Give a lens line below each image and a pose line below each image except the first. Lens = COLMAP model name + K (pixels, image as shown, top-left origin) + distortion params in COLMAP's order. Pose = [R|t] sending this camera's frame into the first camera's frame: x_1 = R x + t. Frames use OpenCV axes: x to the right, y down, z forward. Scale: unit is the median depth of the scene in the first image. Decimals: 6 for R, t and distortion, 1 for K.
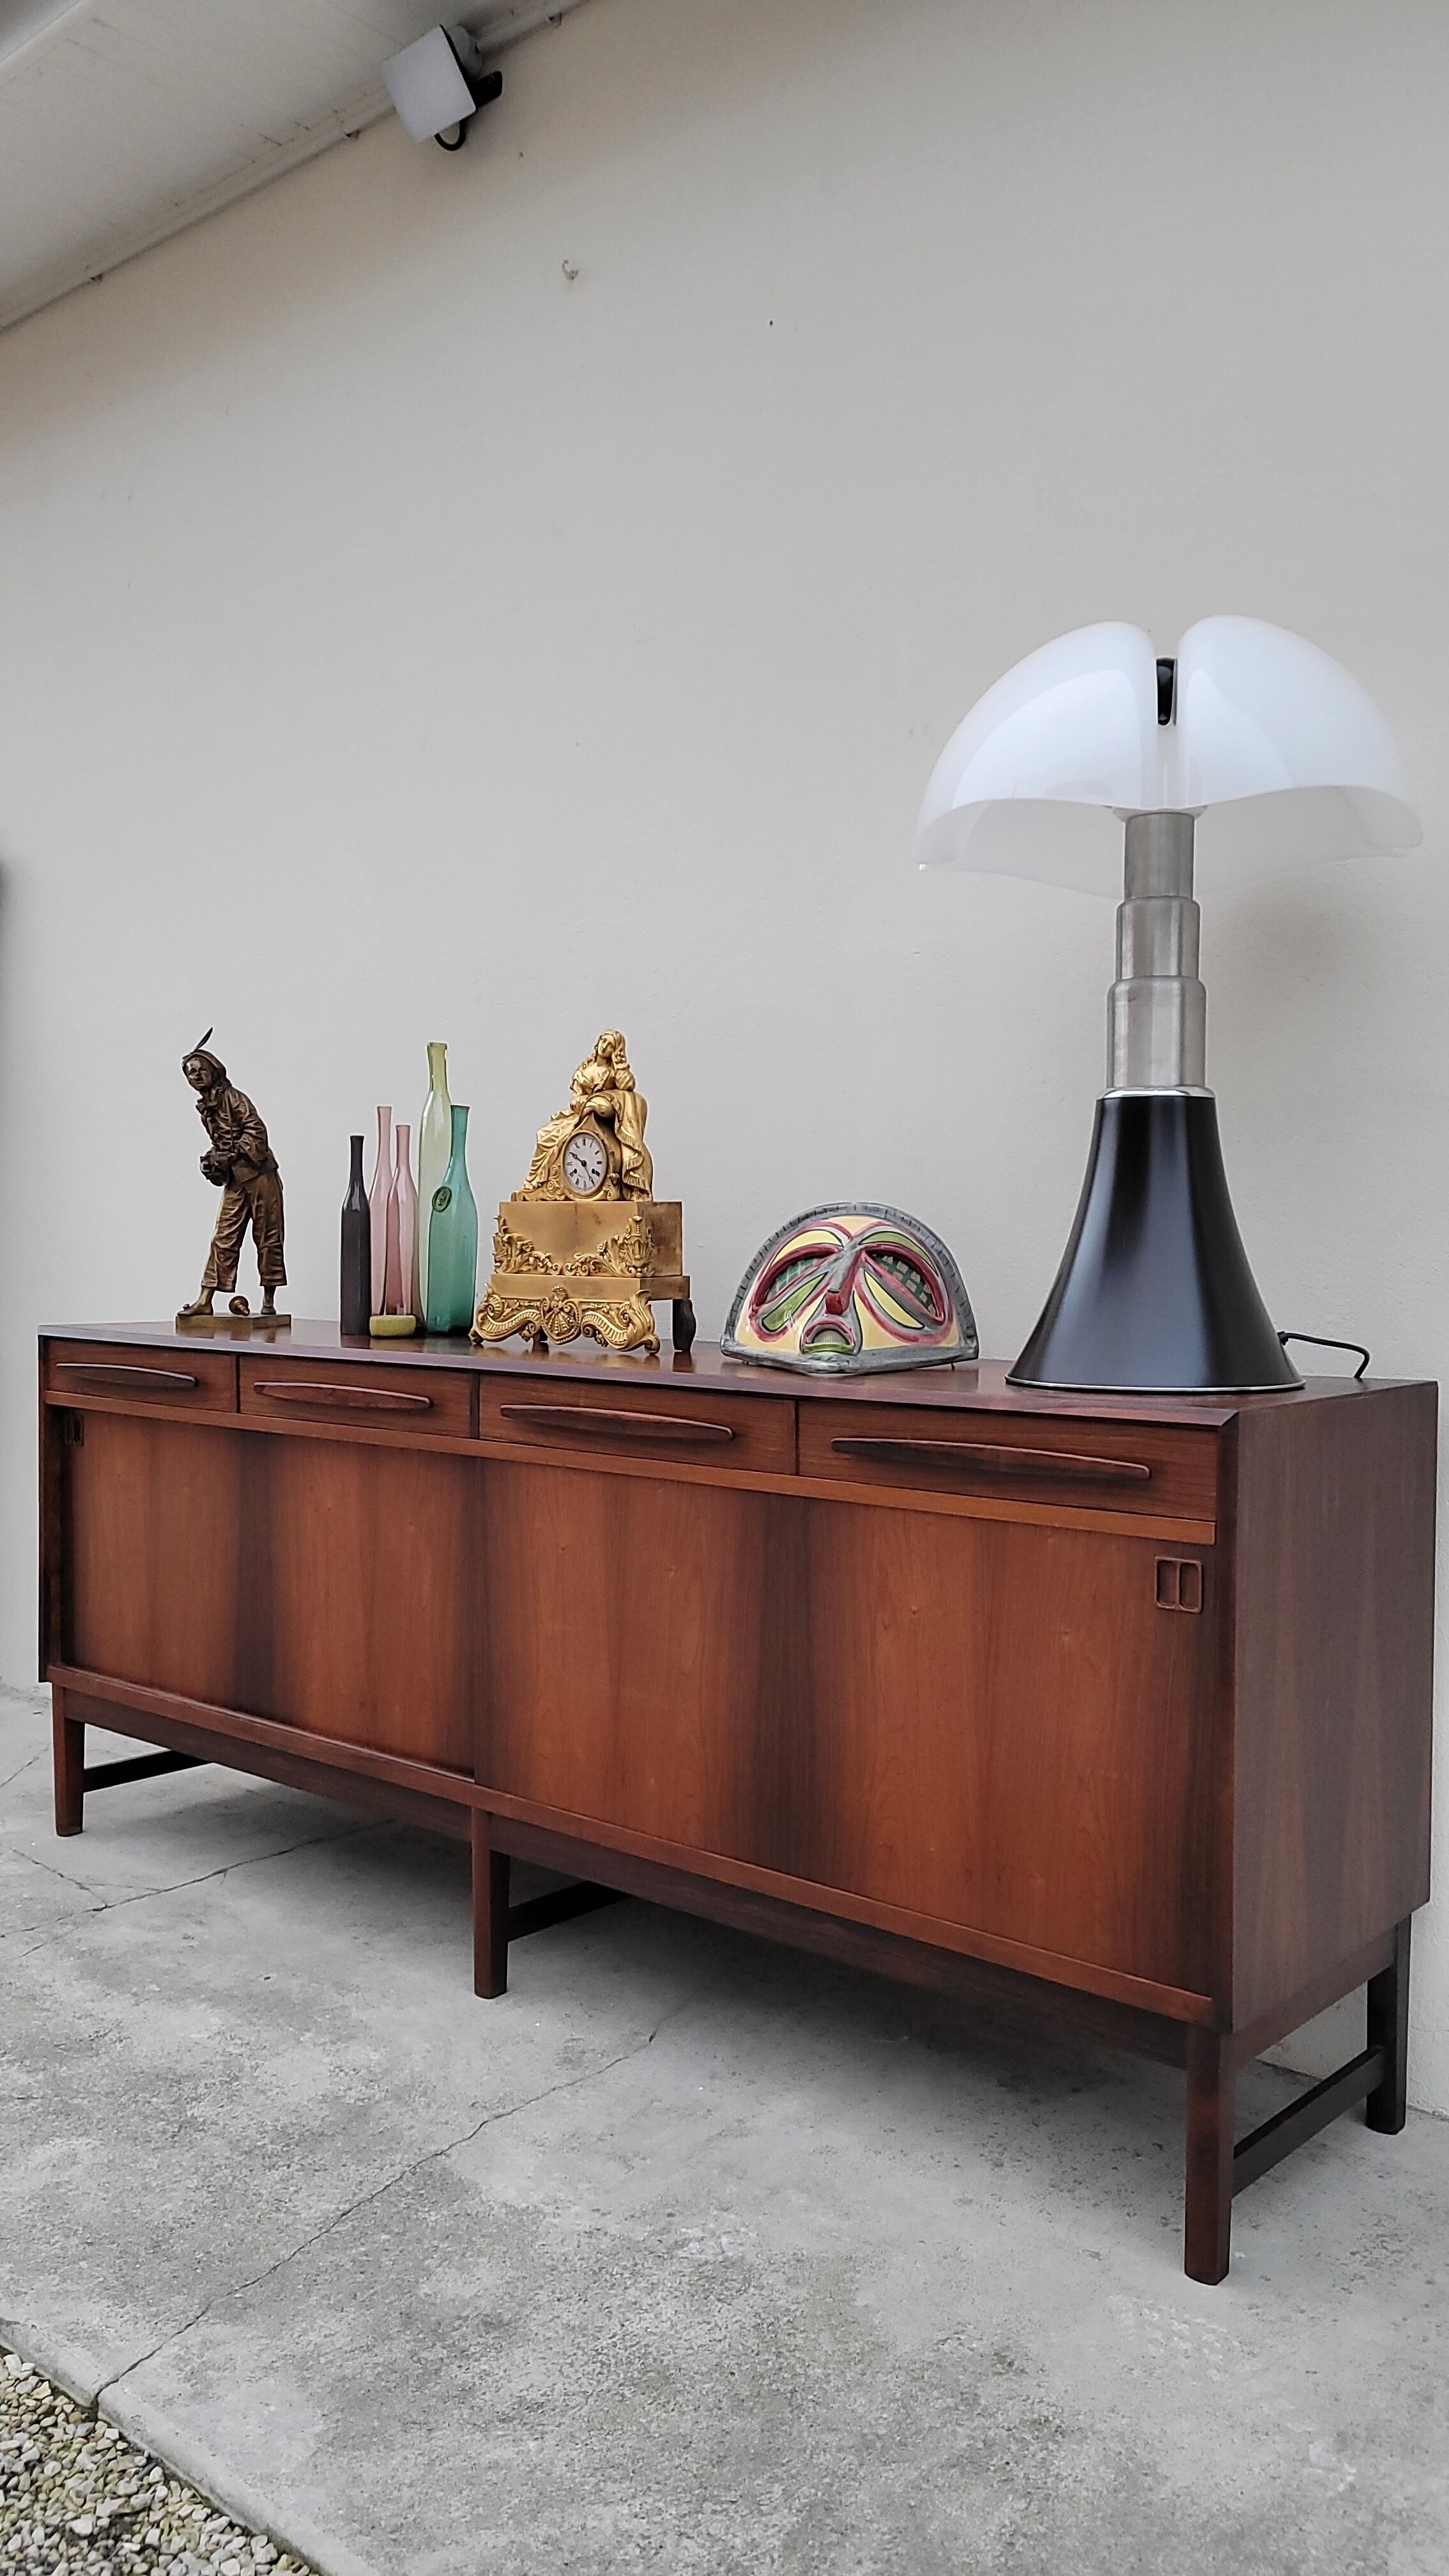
lens RADIAL K [[1940.3, 0, 724.8], [0, 1940.3, 1304.3], [0, 0, 1]] dist [0.053156, -0.030677]
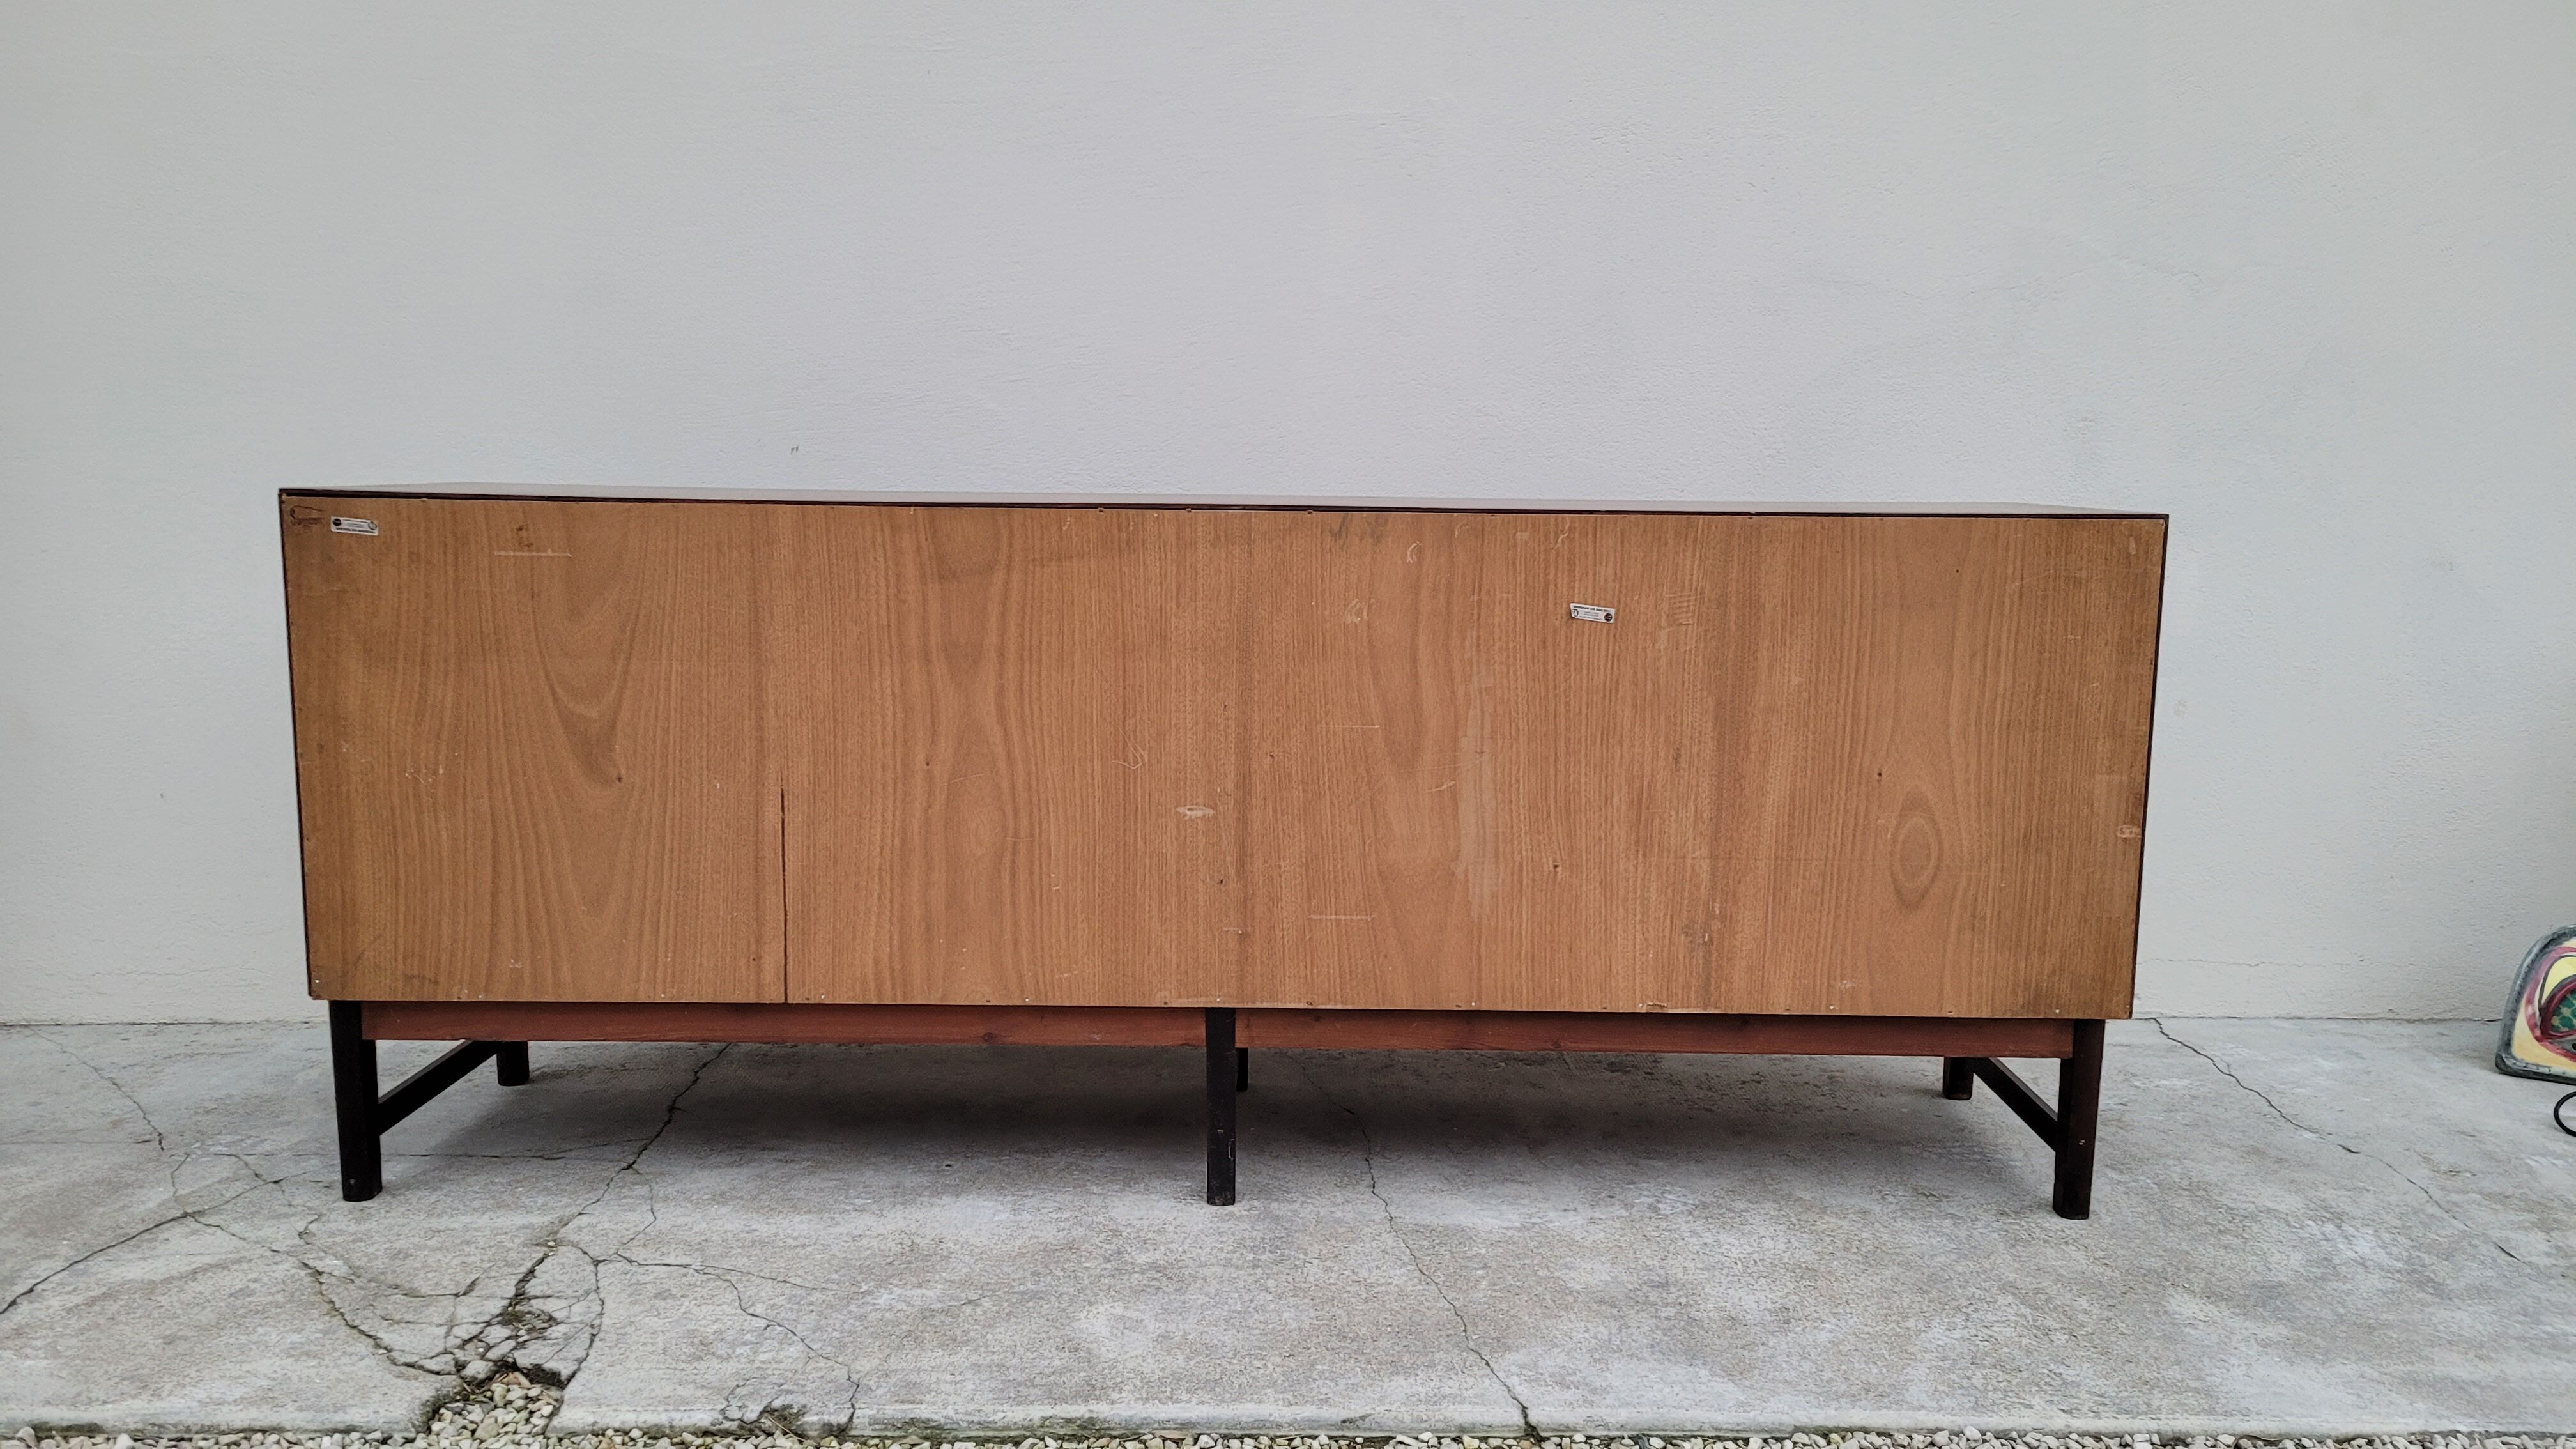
lens RADIAL K [[1940.3, 0, 1320.5], [0, 1940.3, 733.5], [0, 0, 1]] dist [0.053156, -0.030677]
pose [[0.733931, -0.096308, 0.672362, -0.885314], [0.018865, 0.992405, 0.121558, 0.033135], [-0.678962, -0.076531, 0.730173, 0.257407]]
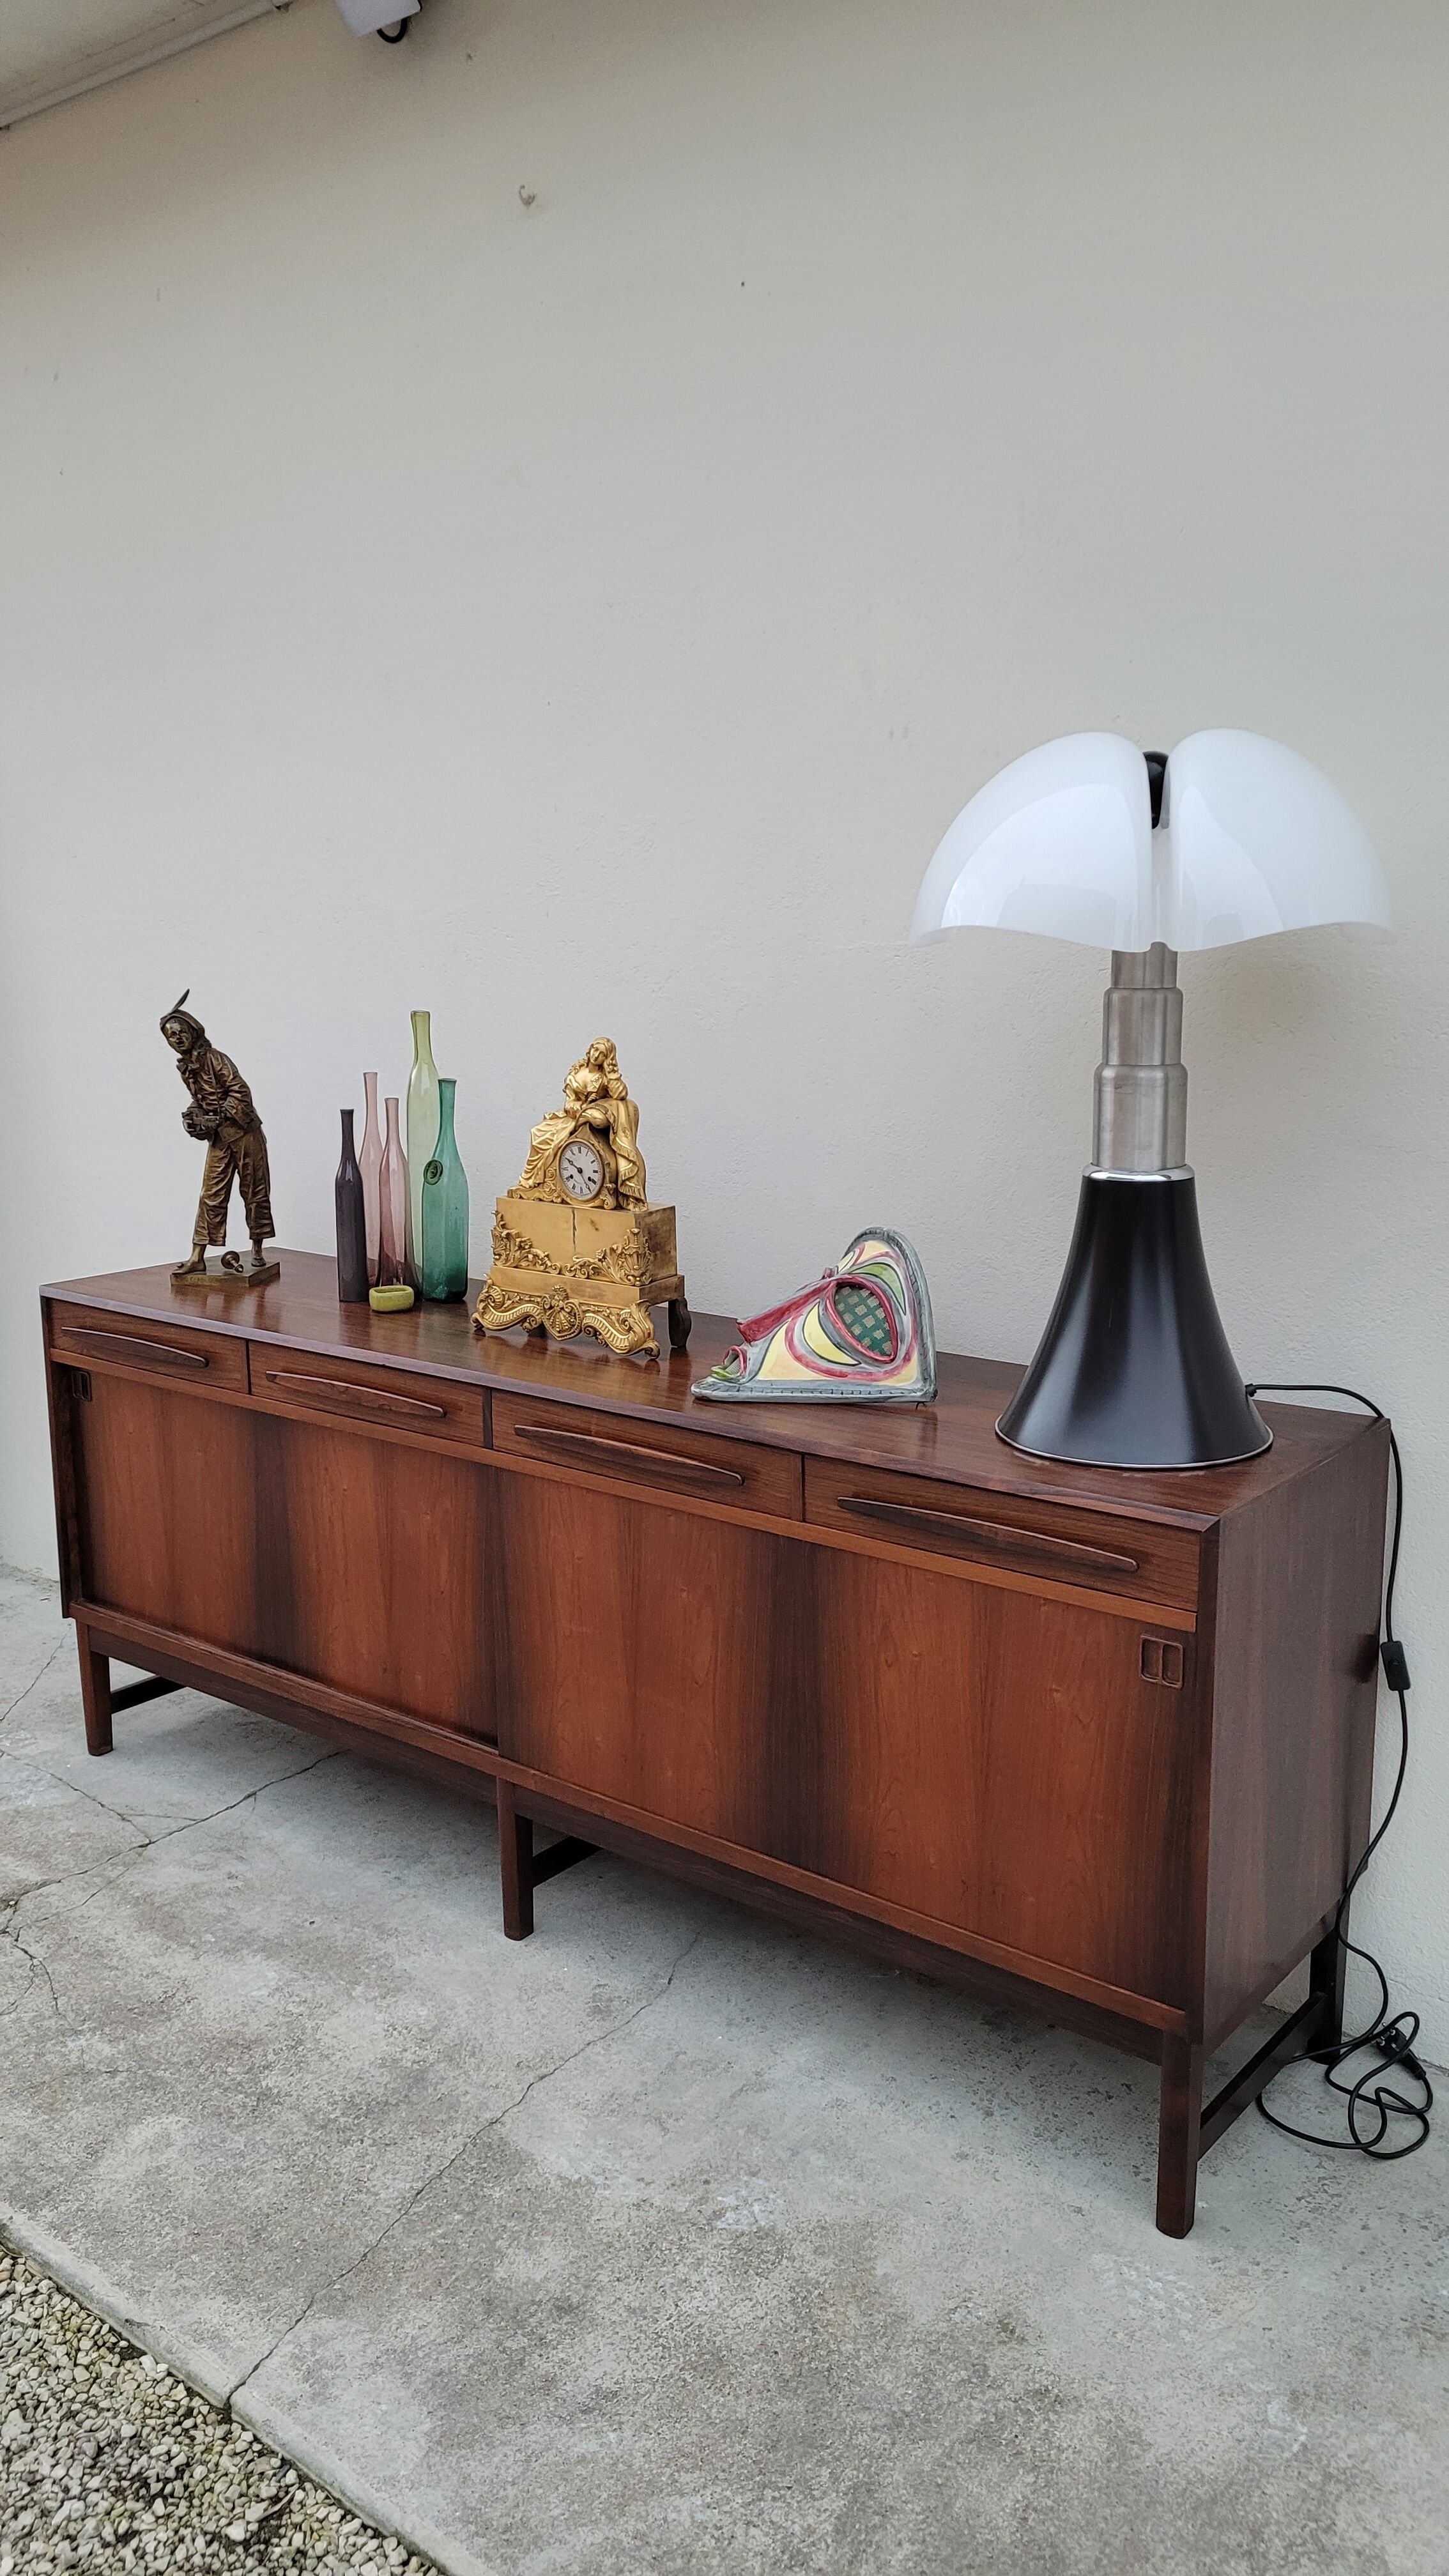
lens RADIAL K [[1940.3, 0, 720.5], [0, 1940.3, 1270.1], [0, 0, 1]] dist [0.053156, -0.030677]
pose [[0.999014, -0.023082, 0.037933, -0.047898], [0.017289, 0.989057, 0.146520, -0.214670], [-0.040900, -0.145720, 0.988480, -0.046412]]
